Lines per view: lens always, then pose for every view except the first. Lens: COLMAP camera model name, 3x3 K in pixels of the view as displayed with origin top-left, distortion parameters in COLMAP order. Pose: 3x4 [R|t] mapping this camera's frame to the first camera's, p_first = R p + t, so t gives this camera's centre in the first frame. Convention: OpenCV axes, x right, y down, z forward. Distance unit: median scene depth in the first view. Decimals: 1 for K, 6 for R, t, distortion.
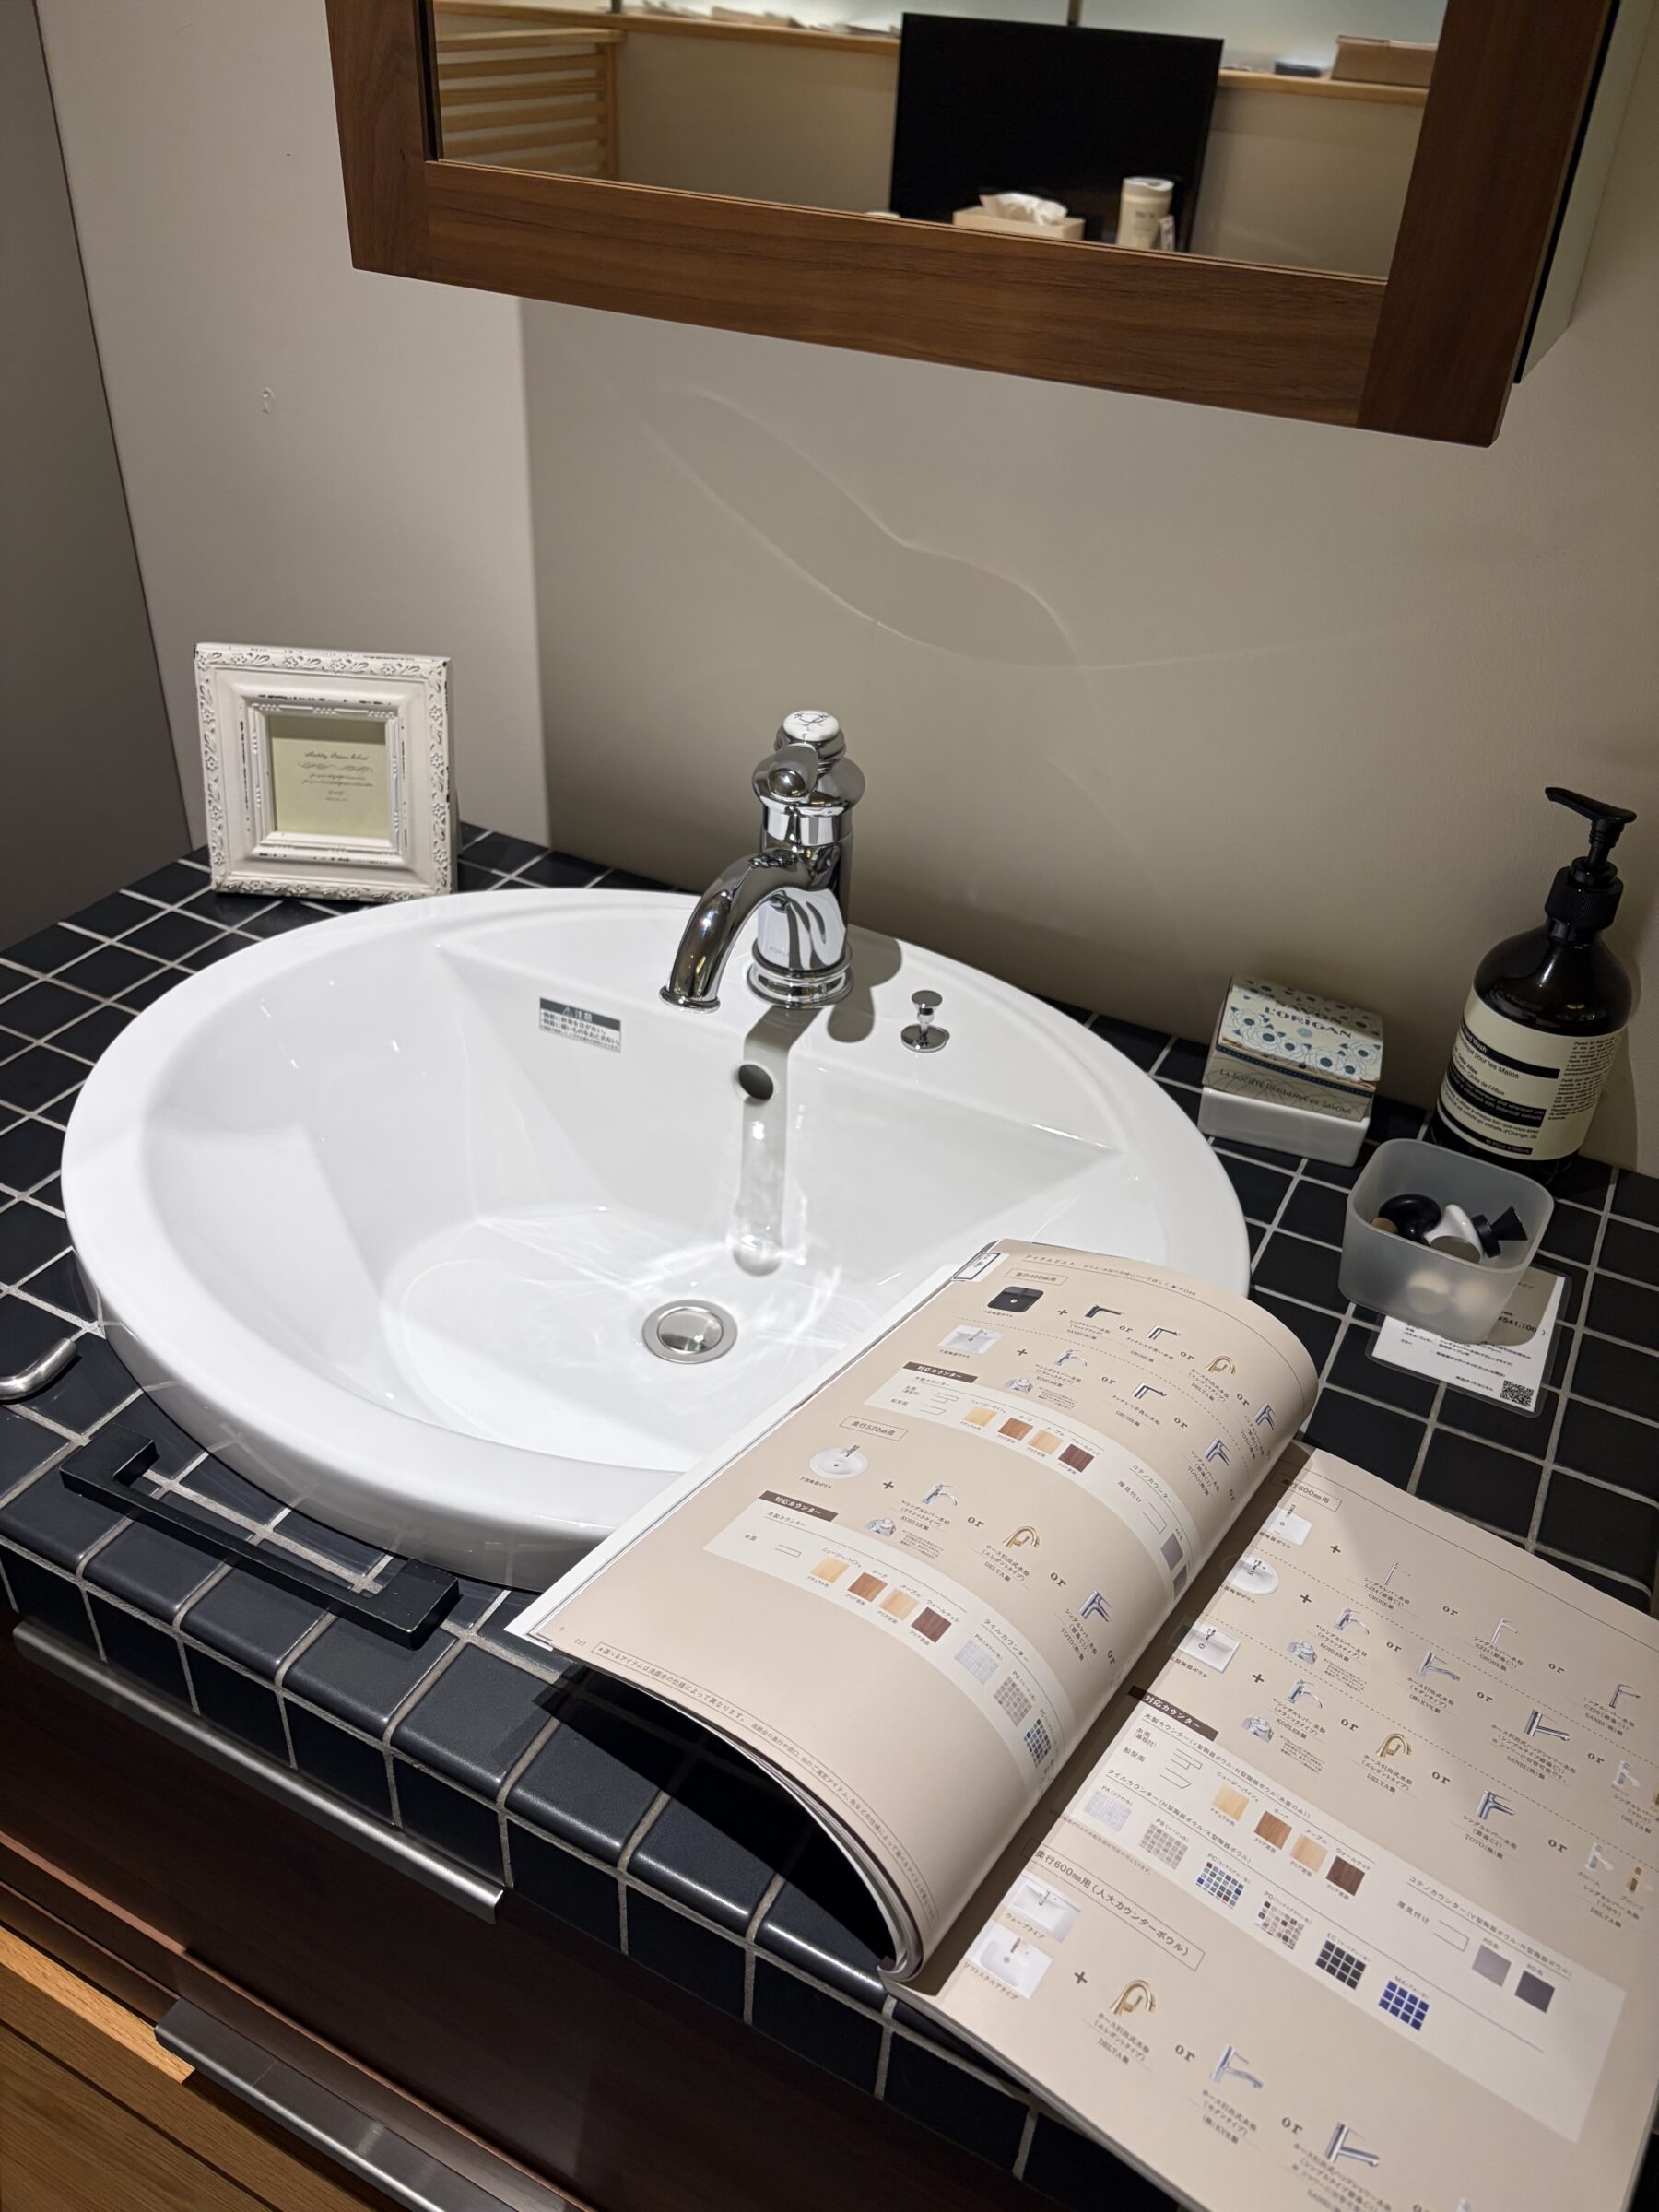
lens RADIAL K [[1690.0, 0, 829.5], [0, 1690.0, 1106.0], [0, 0, 1]] dist [-0.010217, 0.007396]
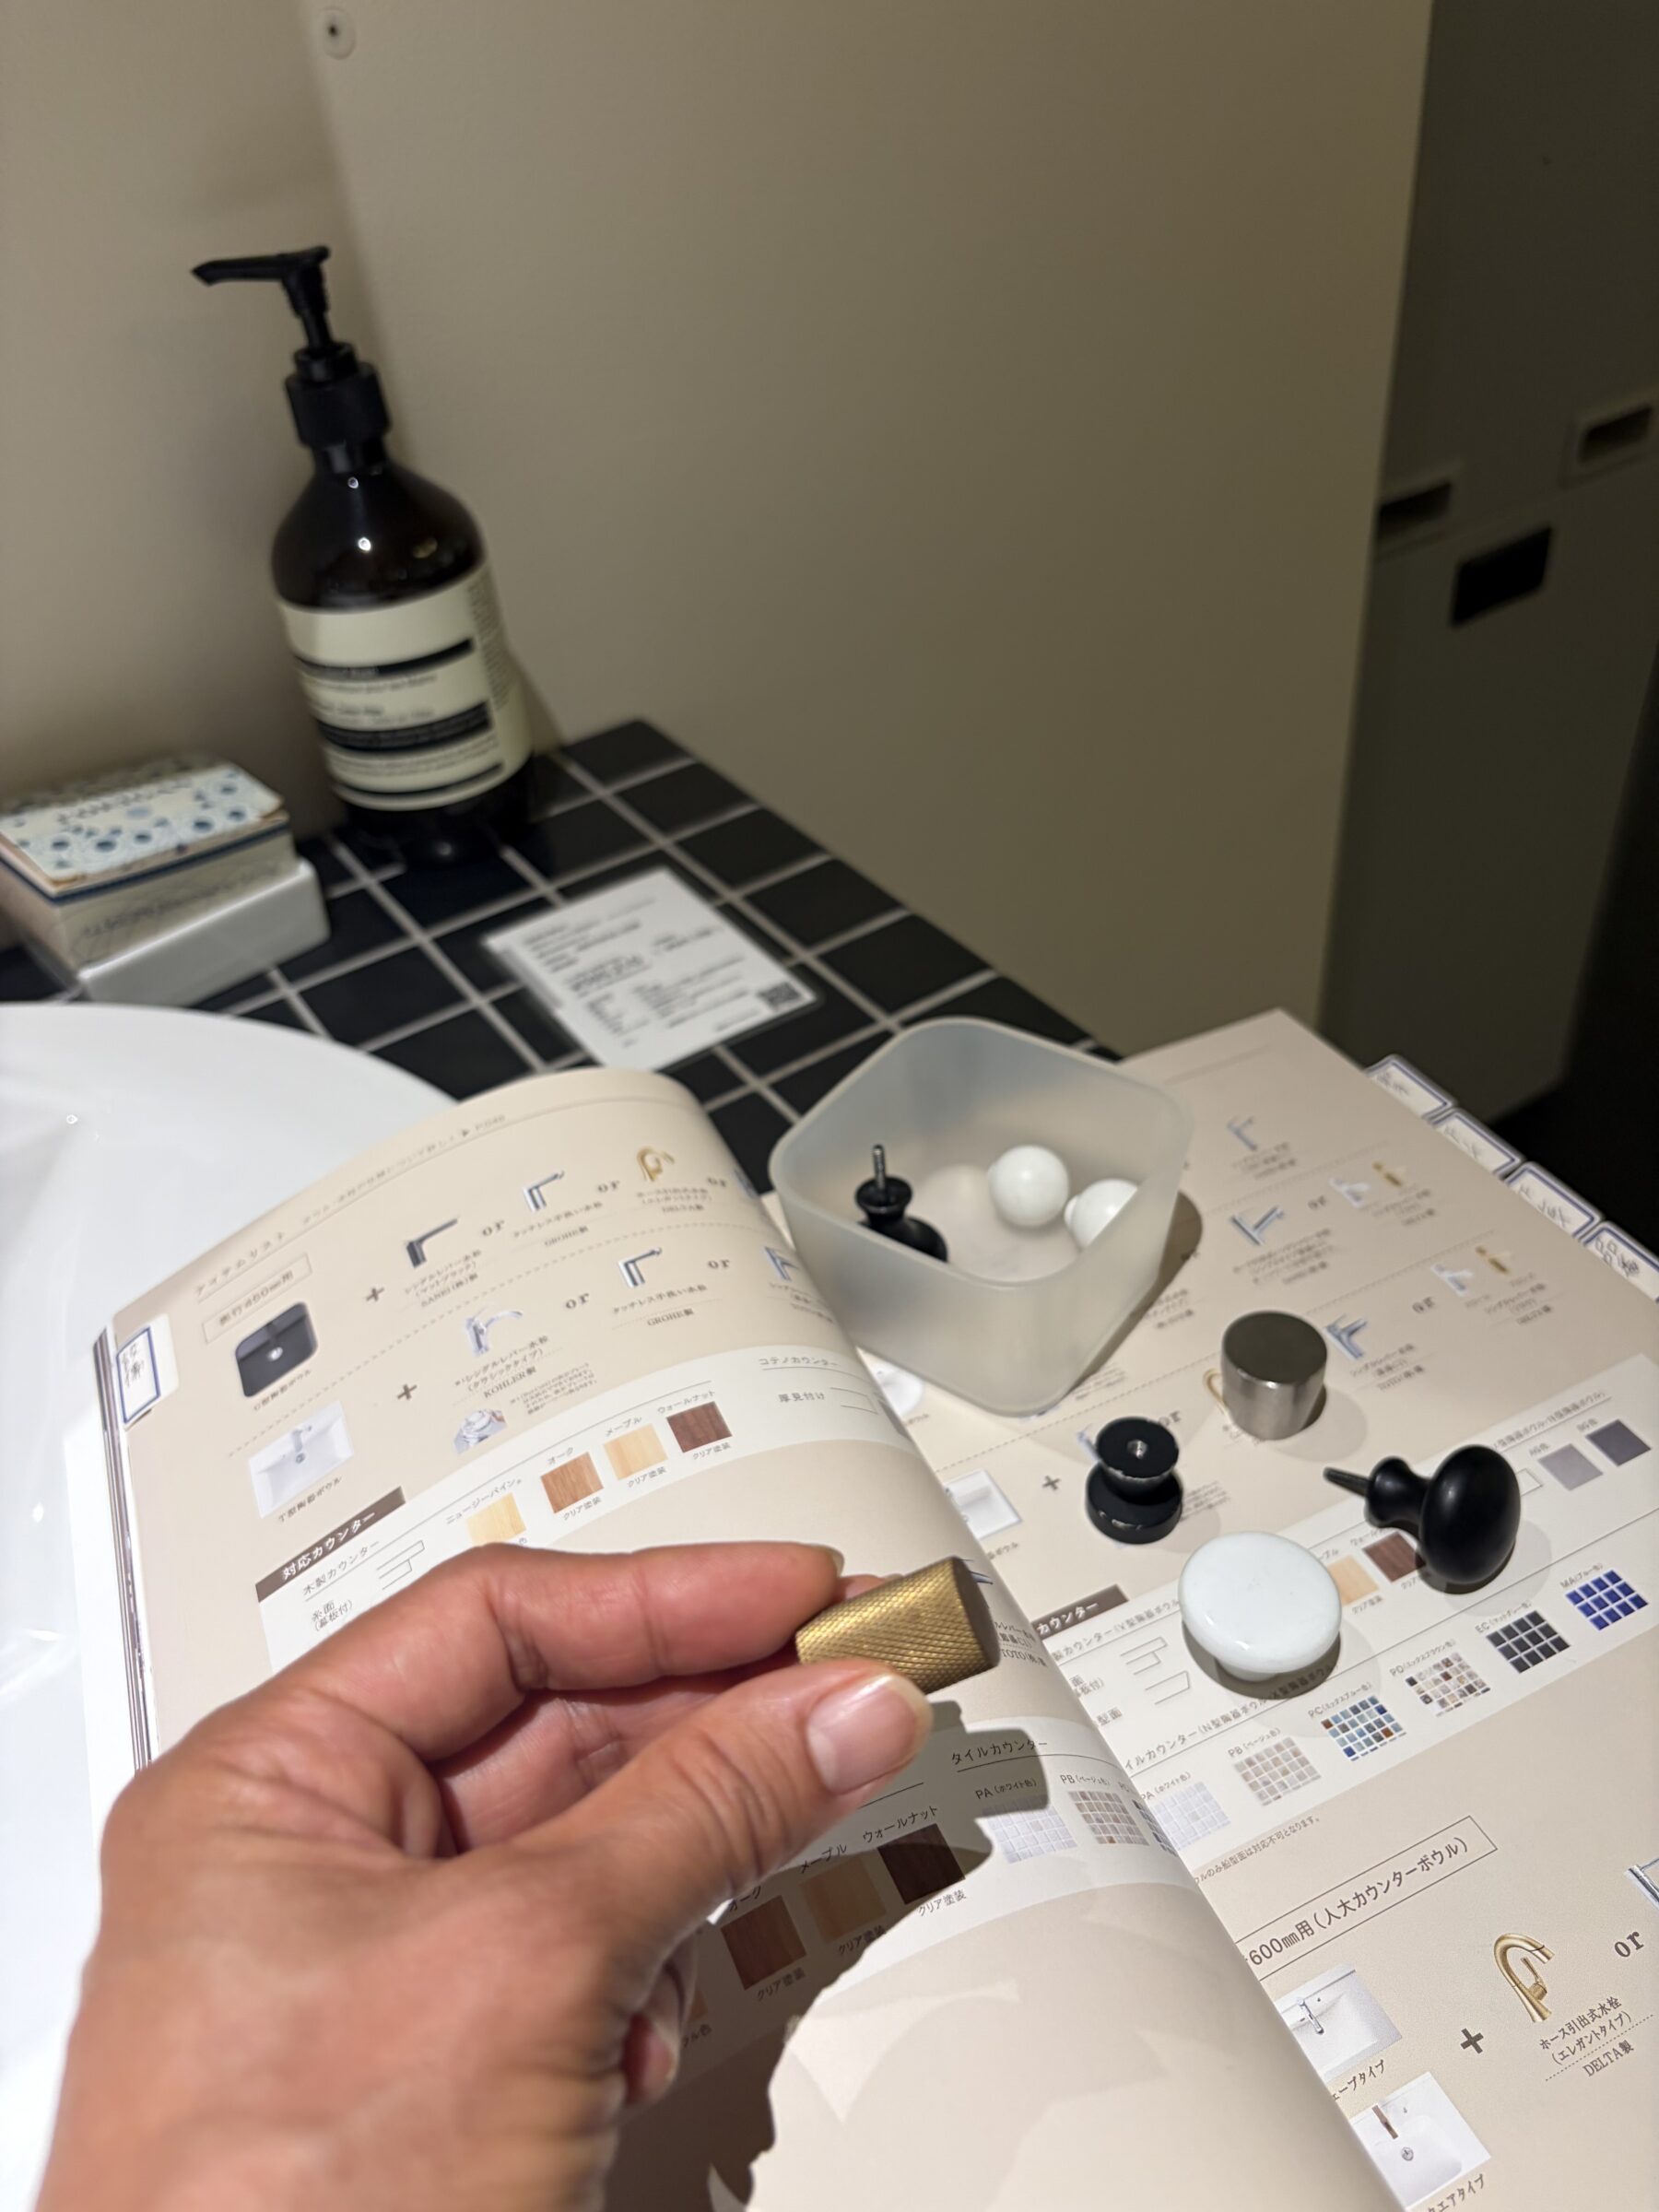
lens RADIAL K [[1767.6, 0, 829.5], [0, 1767.6, 1106.0], [0, 0, 1]] dist [-0.009033, -0.038253]
pose [[0.484071, -0.613939, 0.623502, -0.068797], [0.604335, 0.749878, 0.269187, 0.017415], [-0.632815, 0.246498, 0.734019, 0.405889]]
